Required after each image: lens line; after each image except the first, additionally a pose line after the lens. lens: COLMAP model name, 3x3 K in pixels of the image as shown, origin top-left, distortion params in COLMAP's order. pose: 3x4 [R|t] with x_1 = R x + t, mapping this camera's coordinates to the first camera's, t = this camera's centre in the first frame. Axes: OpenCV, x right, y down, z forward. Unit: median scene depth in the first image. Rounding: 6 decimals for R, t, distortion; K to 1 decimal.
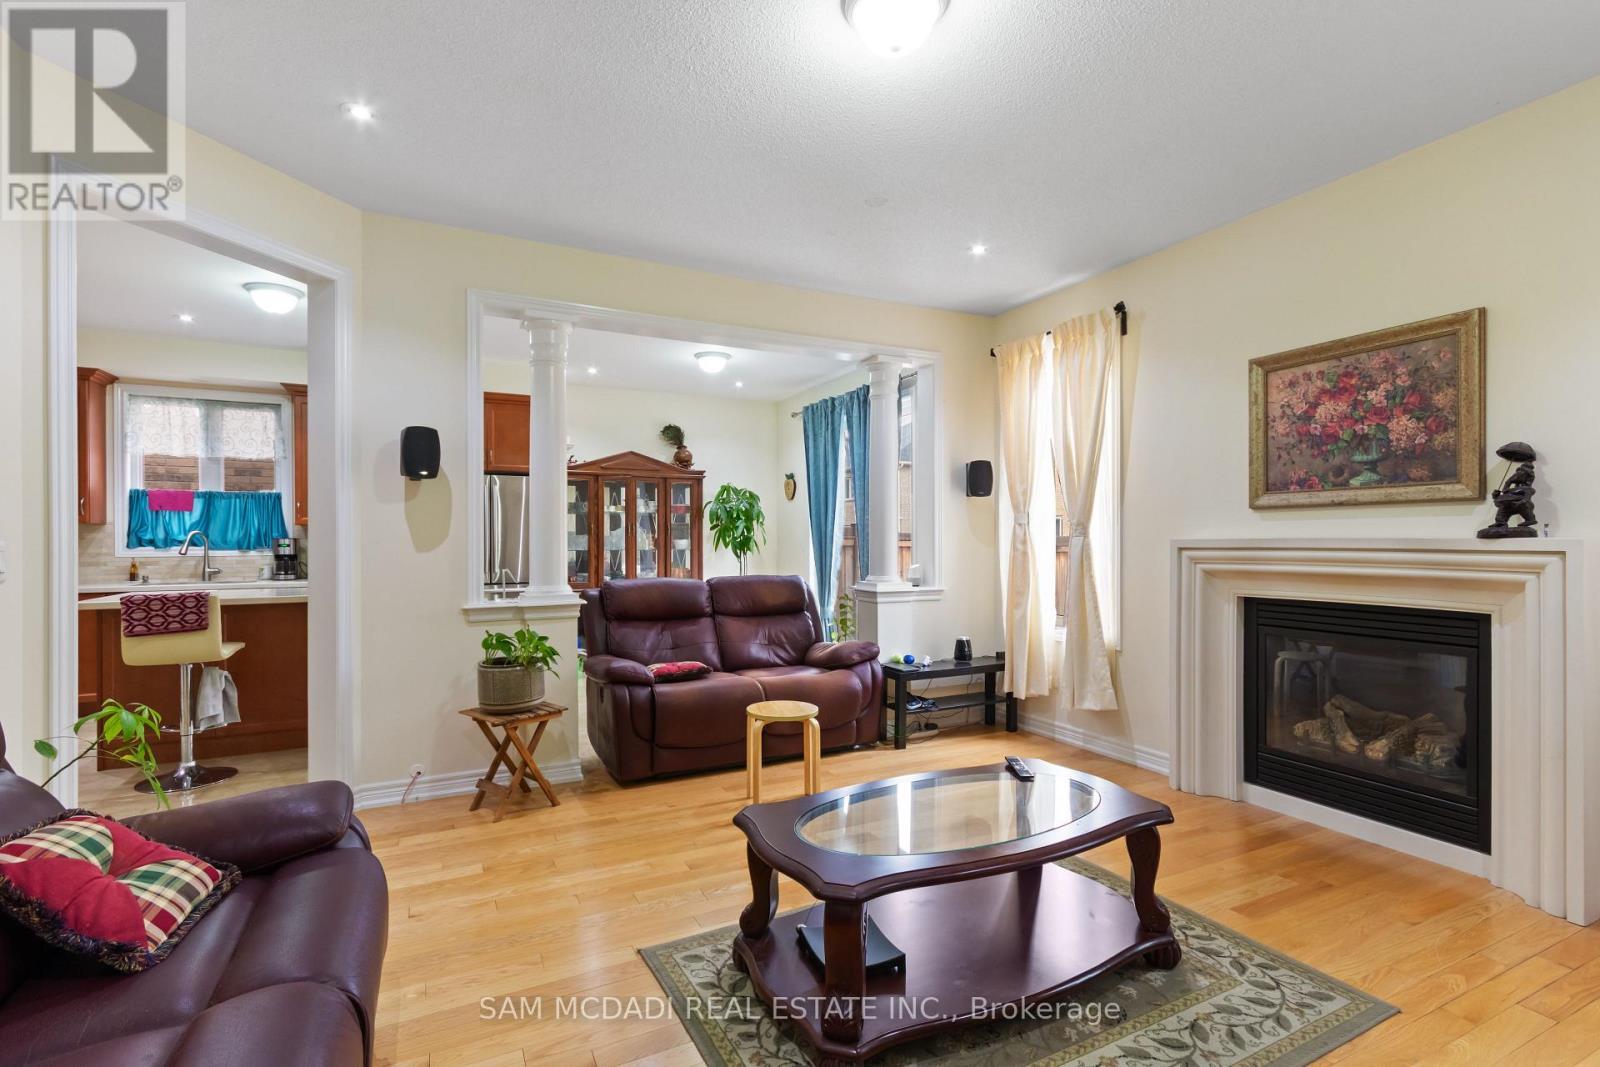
lens RADIAL K [[736.1, 0, 793.1], [0, 736.1, 541.1], [0, 0, 1]] dist [-0.002941, 0.002349]
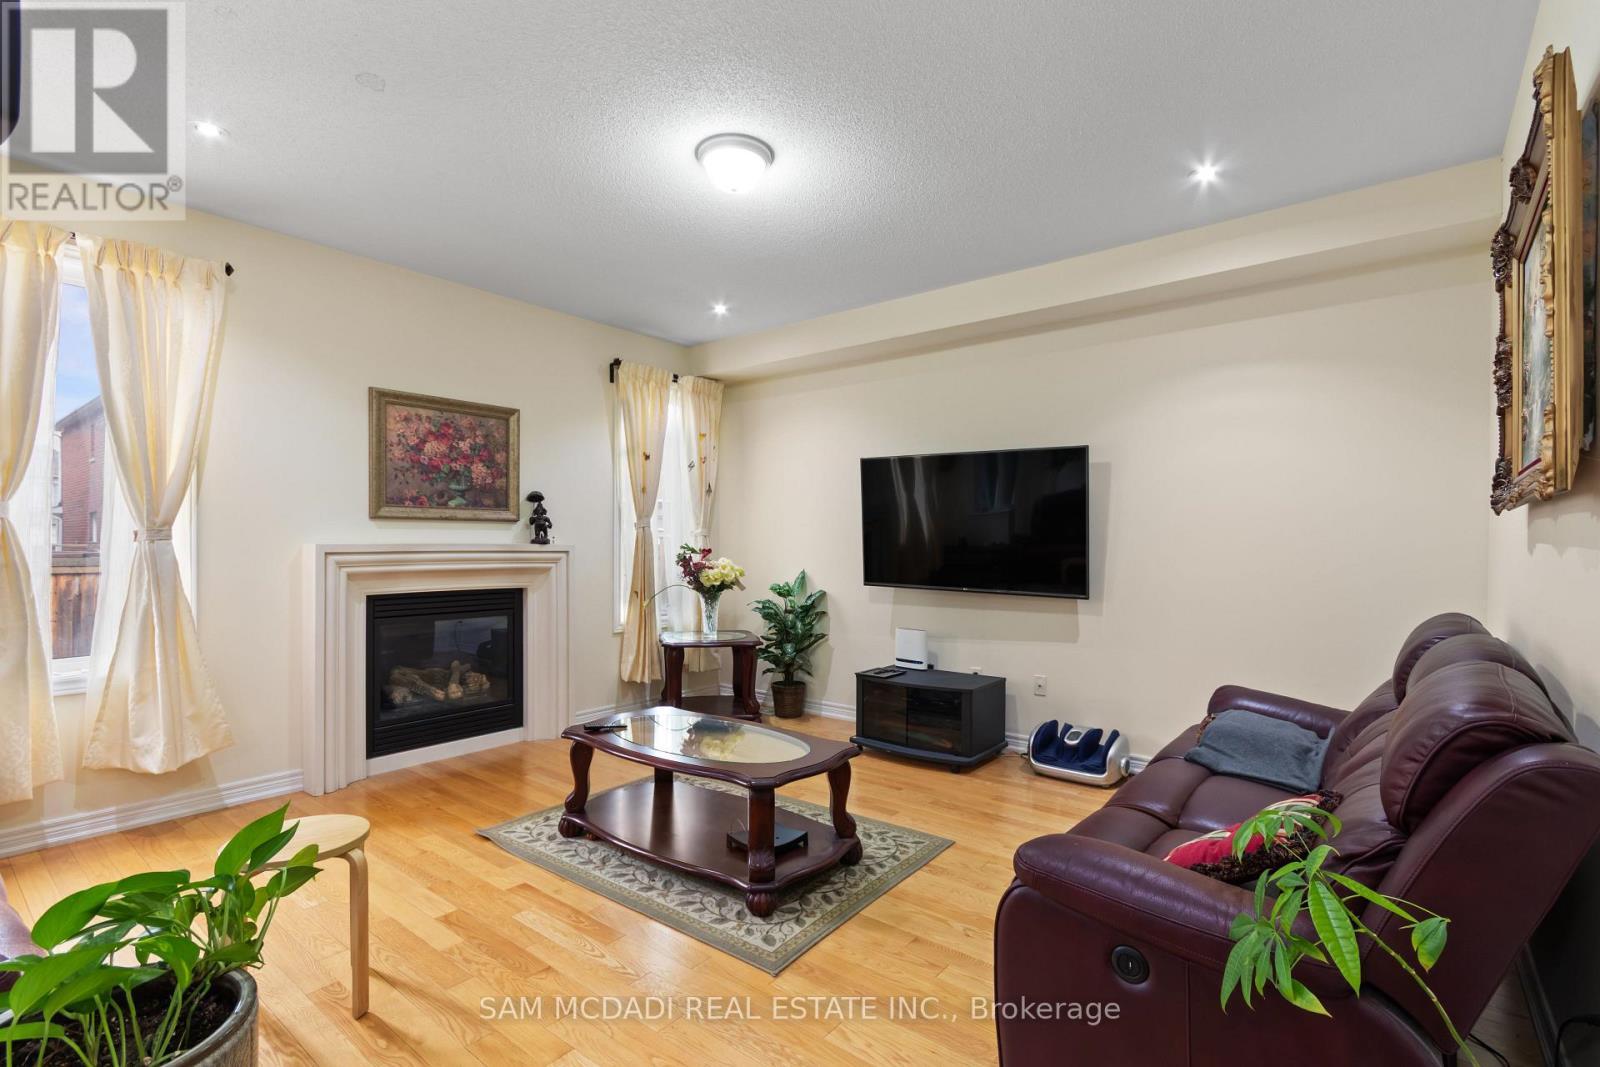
lens RADIAL K [[736.1, 0, 801.9], [0, 736.1, 547.2], [0, 0, 1]] dist [-0.002941, 0.002349]
pose [[-0.423149, 0.001611, 0.906059, -0.781640], [0.004335, 0.999991, 0.000247, 0.004885], [-0.906050, 0.004033, -0.423152, 0.988295]]
